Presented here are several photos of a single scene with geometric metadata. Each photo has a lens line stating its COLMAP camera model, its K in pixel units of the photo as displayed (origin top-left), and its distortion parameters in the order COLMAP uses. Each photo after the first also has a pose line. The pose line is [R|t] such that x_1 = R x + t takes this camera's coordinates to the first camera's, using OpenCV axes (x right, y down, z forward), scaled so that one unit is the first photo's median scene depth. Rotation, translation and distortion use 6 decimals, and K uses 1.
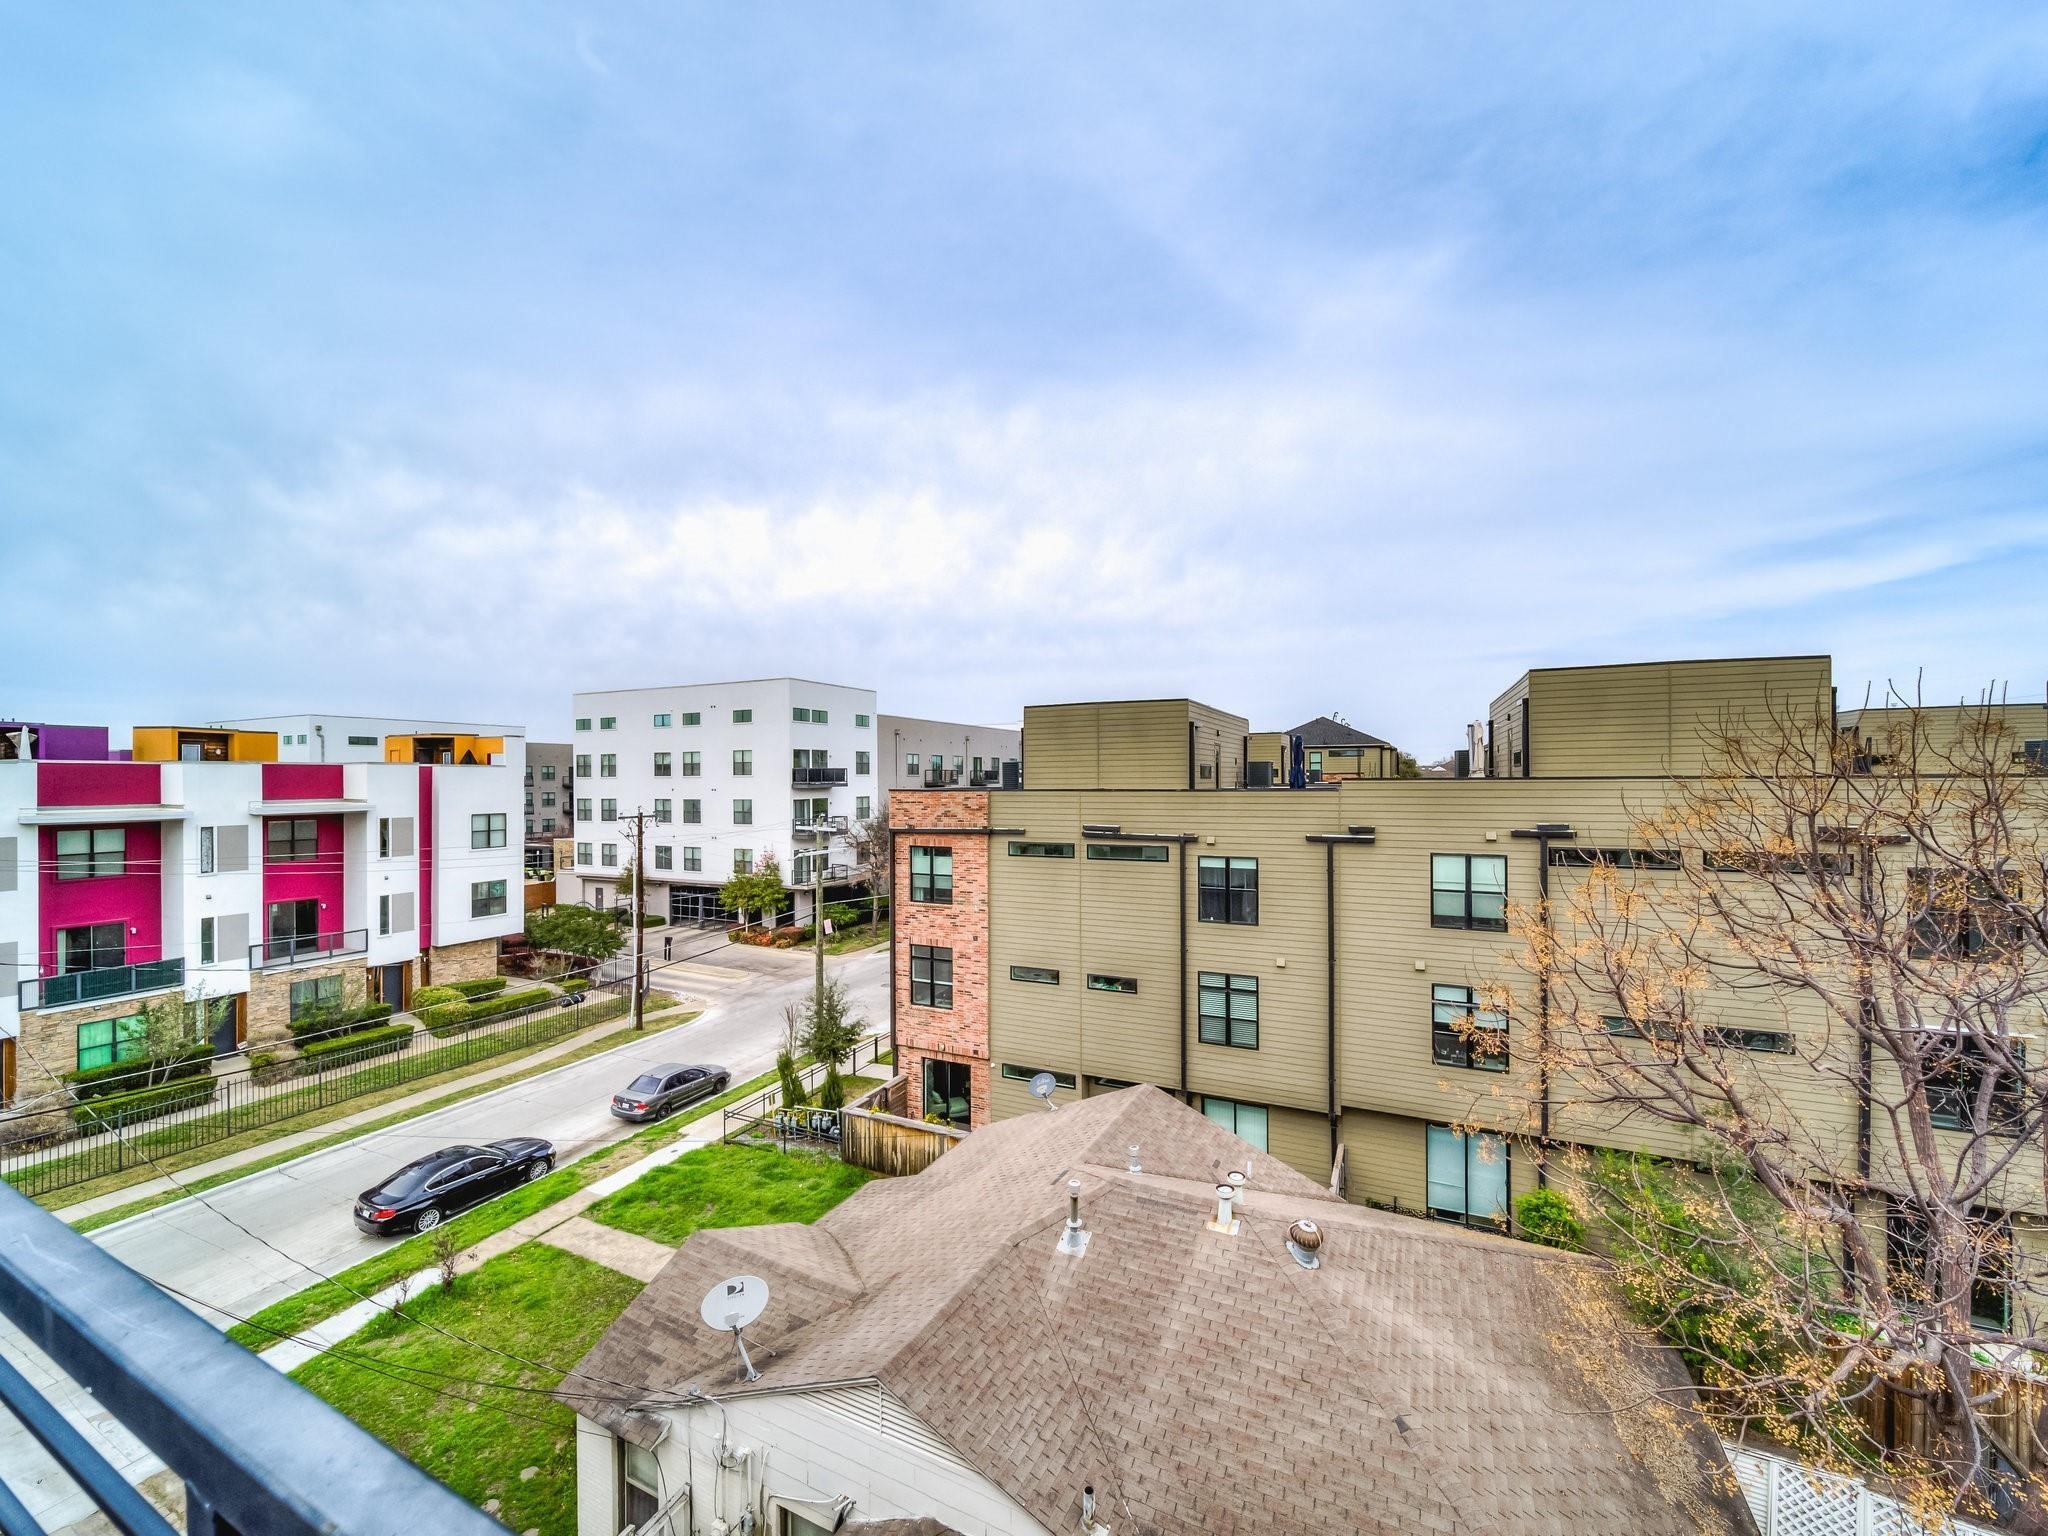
lens RADIAL K [[810.6, 0, 1012.5], [0, 810.6, 772.7], [0, 0, 1]] dist [0.001390, -0.002053]
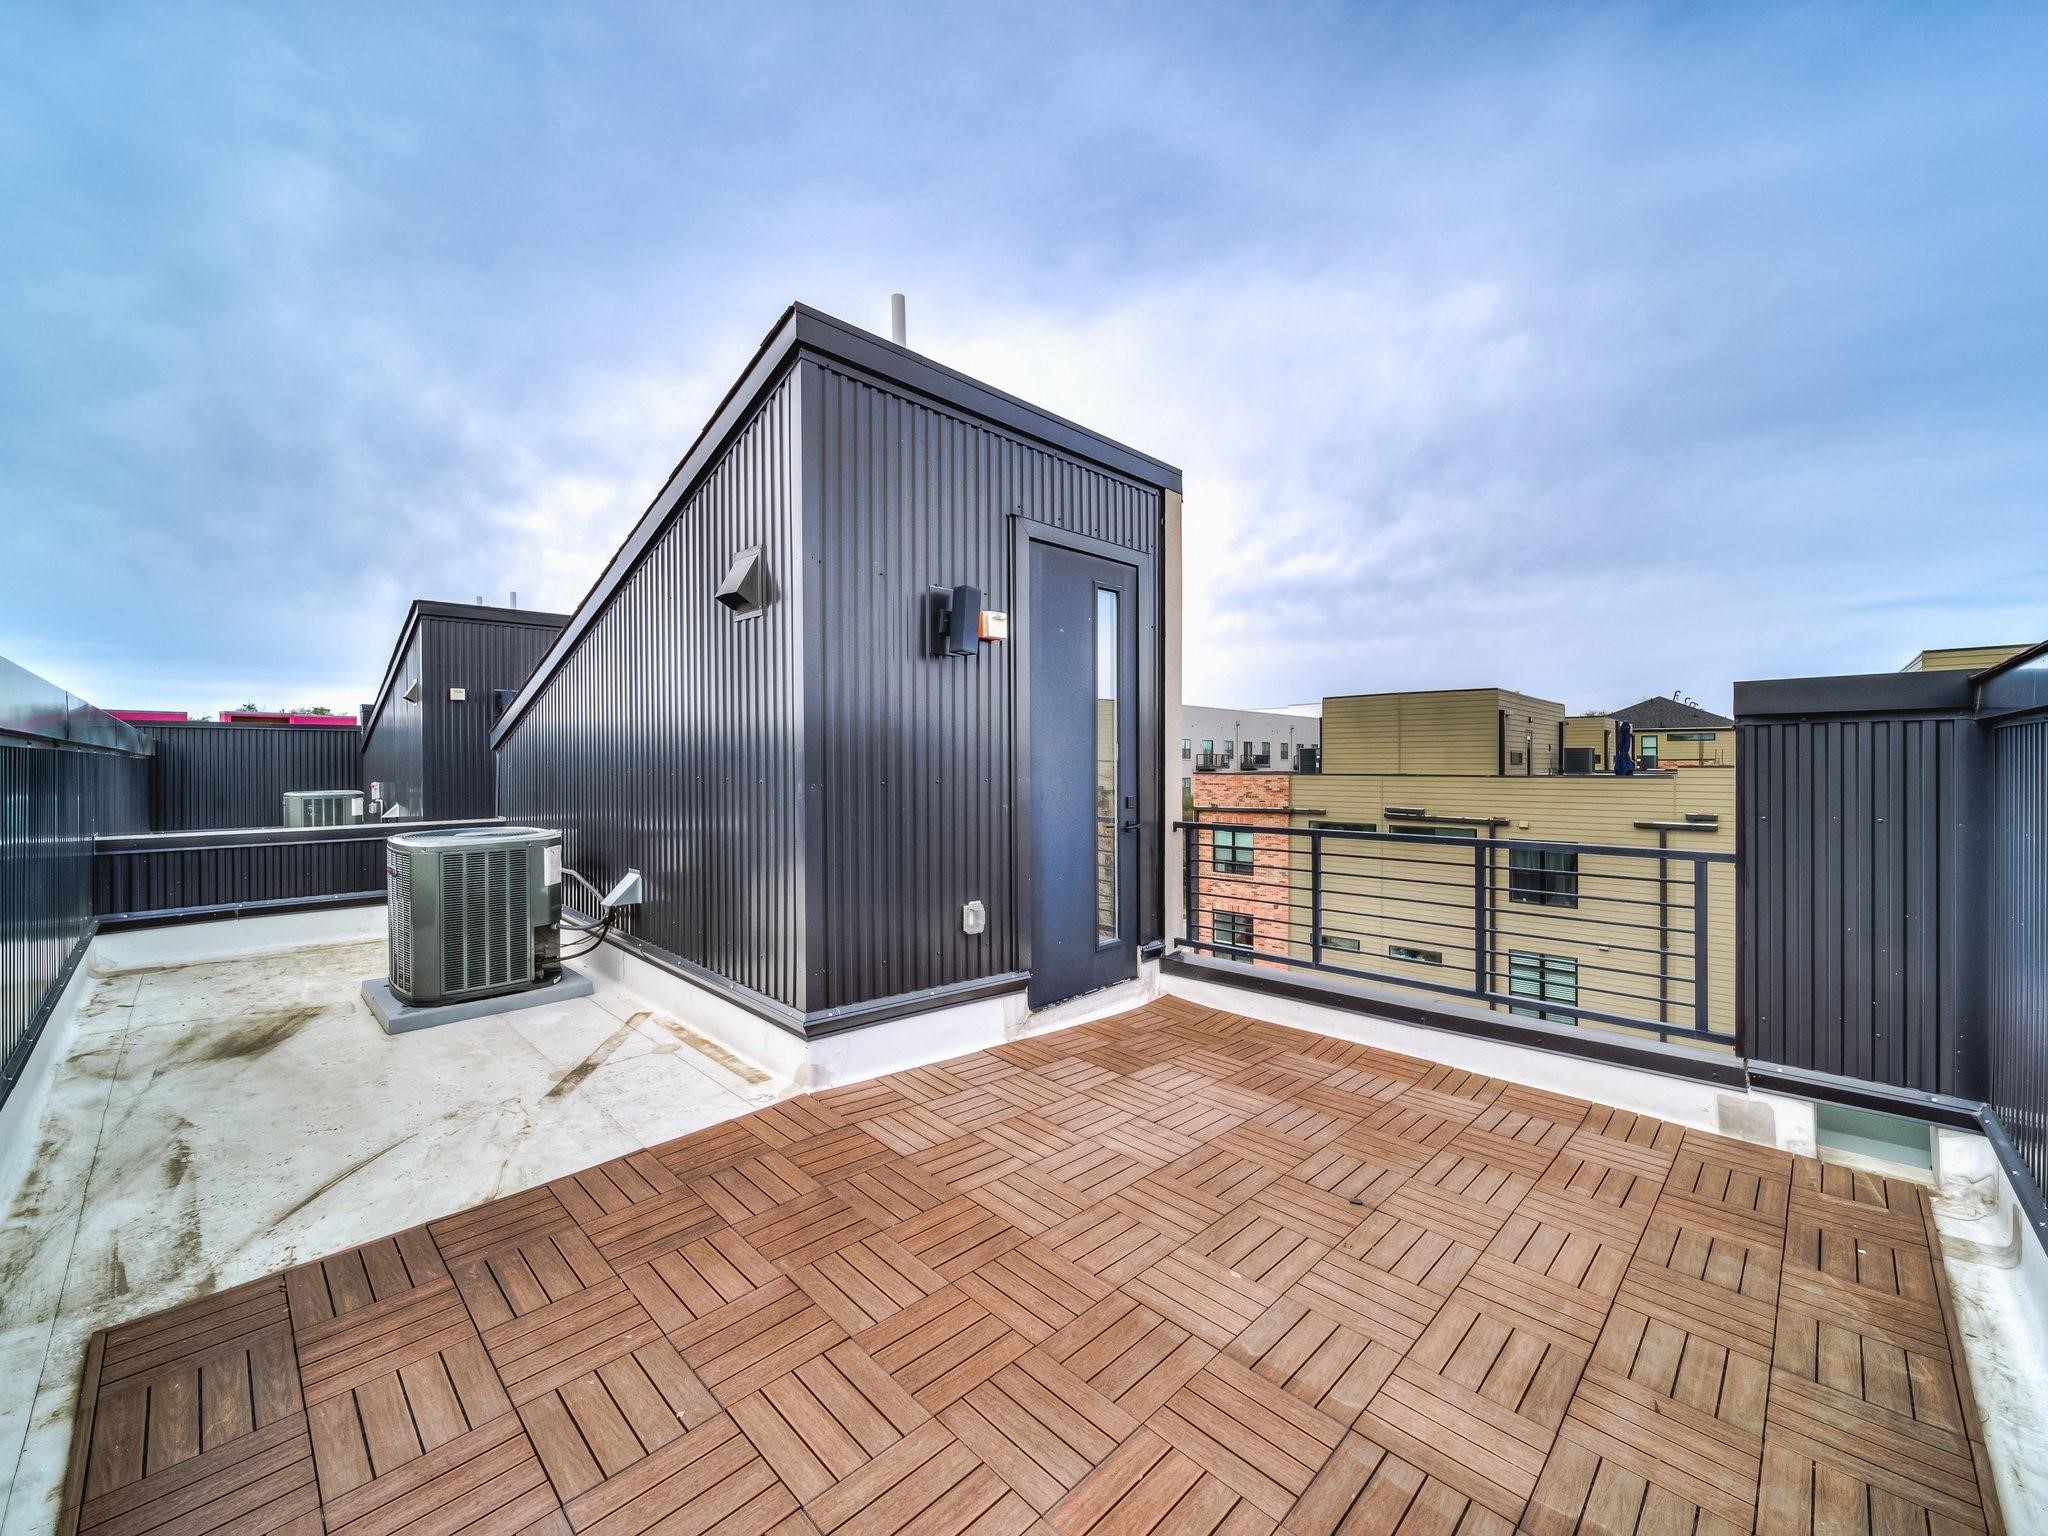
lens RADIAL K [[810.6, 0, 983.8], [0, 810.6, 755.0], [0, 0, 1]] dist [0.001390, -0.002053]
pose [[0.945080, 0.001647, -0.326835, -0.060530], [-0.002184, 0.999997, -0.001273, -0.002191], [0.326832, 0.001917, 0.945081, -0.181252]]
